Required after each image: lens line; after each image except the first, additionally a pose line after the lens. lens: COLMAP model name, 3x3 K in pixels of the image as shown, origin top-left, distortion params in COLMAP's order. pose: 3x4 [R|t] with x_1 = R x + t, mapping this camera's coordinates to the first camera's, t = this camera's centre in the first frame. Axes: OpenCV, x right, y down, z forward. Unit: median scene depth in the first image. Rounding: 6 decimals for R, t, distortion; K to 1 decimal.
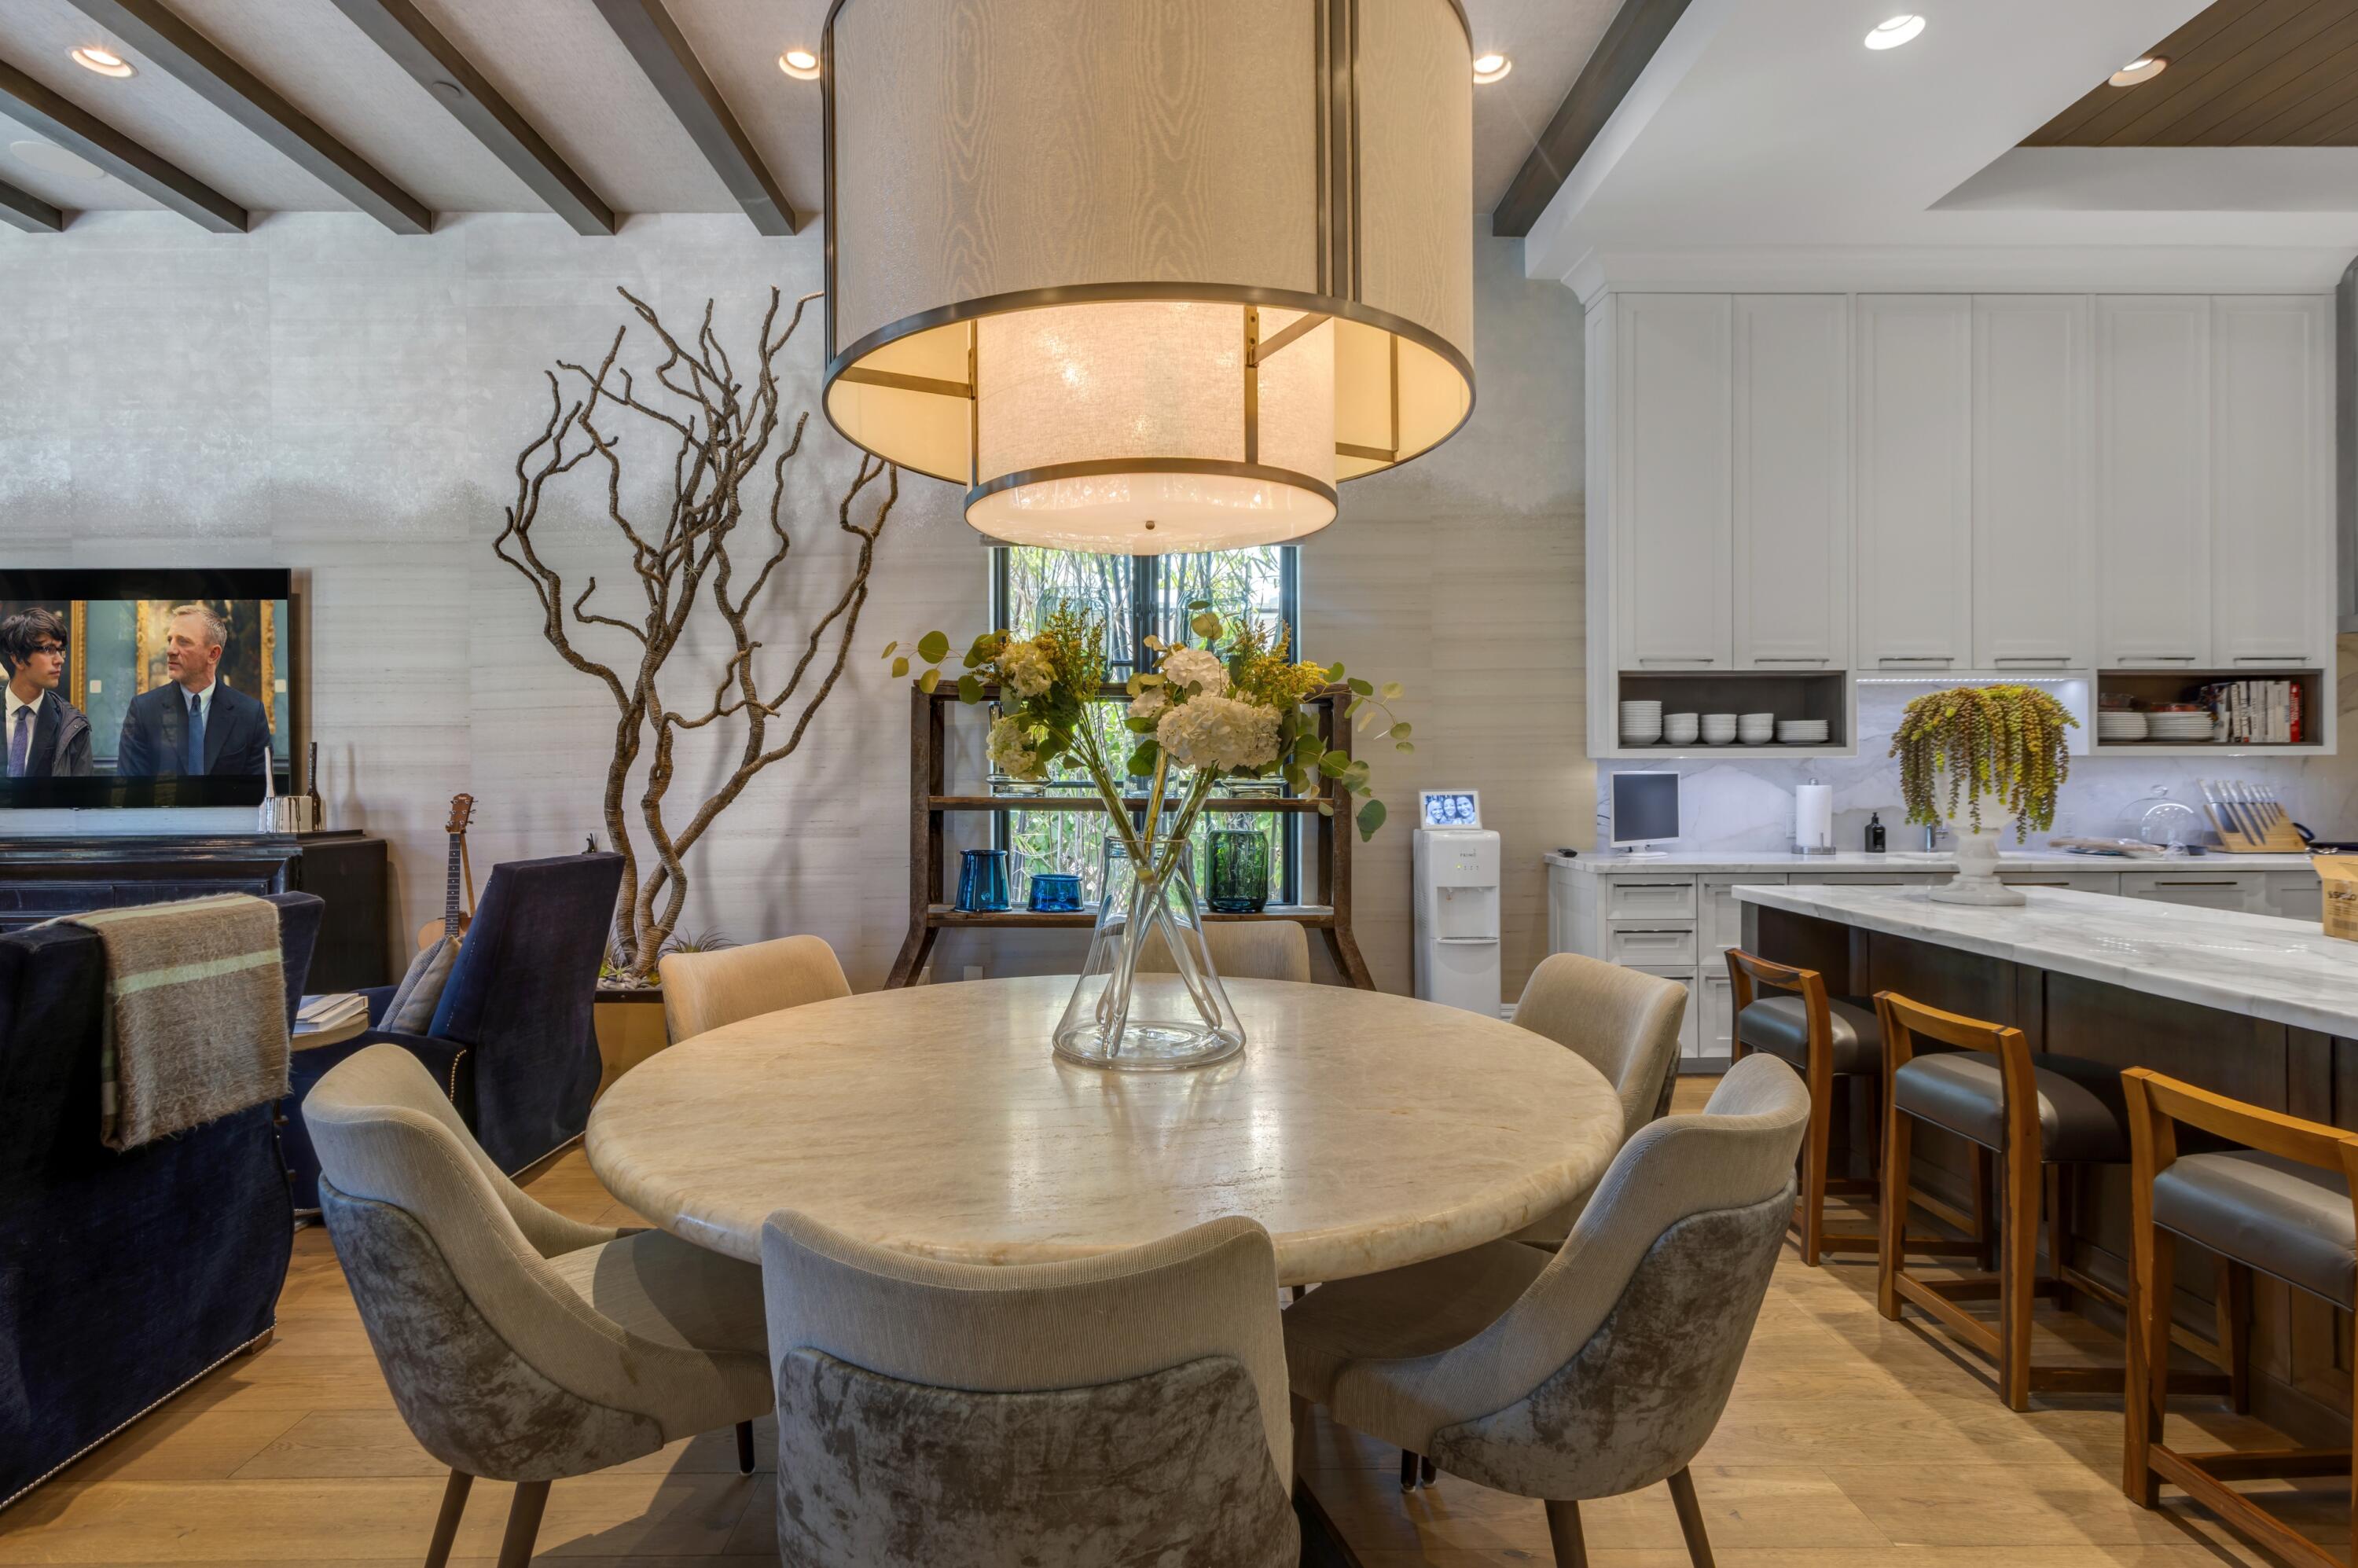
lens RADIAL K [[1131.1, 0, 1179.0], [0, 1131.1, 784.0], [0, 0, 1]] dist [-0.009309, 0.007442]
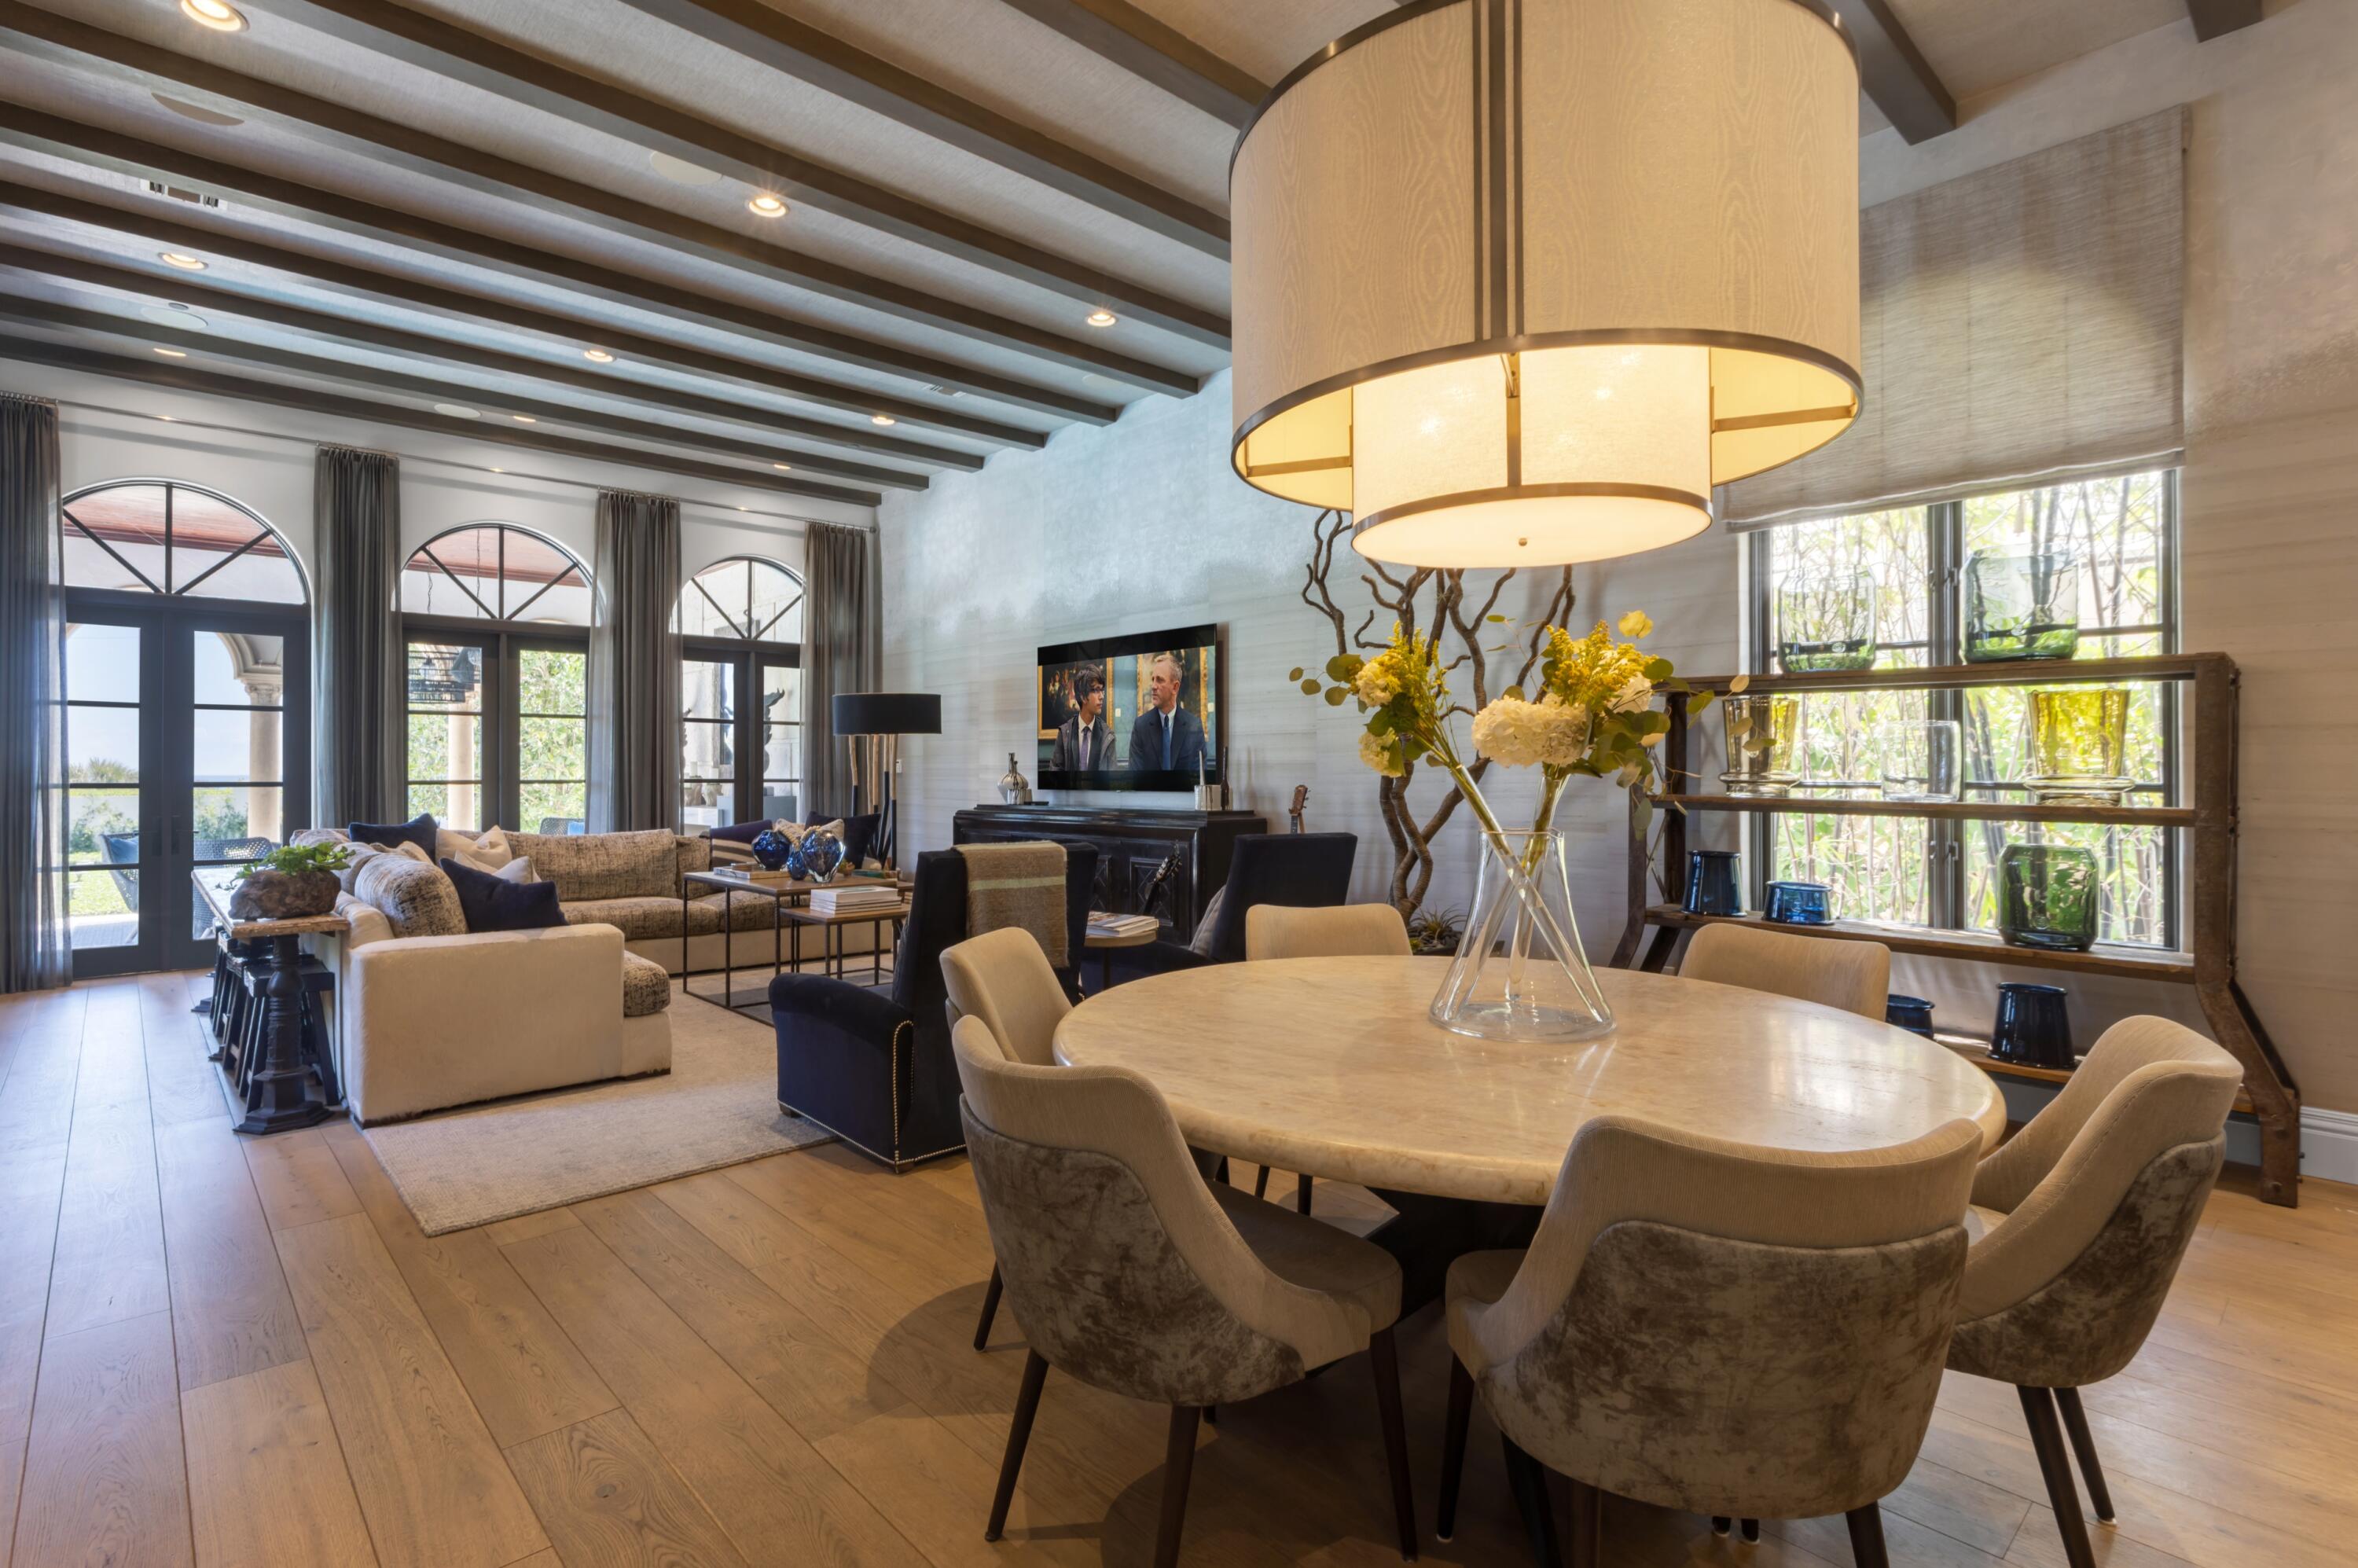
lens RADIAL K [[1150.0, 0, 1179.1], [0, 1150.0, 779.0], [0, 0, 1]] dist [-0.014880, 0.000143]
pose [[0.666884, 0.010681, -0.745085, 0.280221], [-0.013080, 0.999911, 0.002627, -0.000156], [0.745047, 0.007994, 0.666964, 0.010380]]
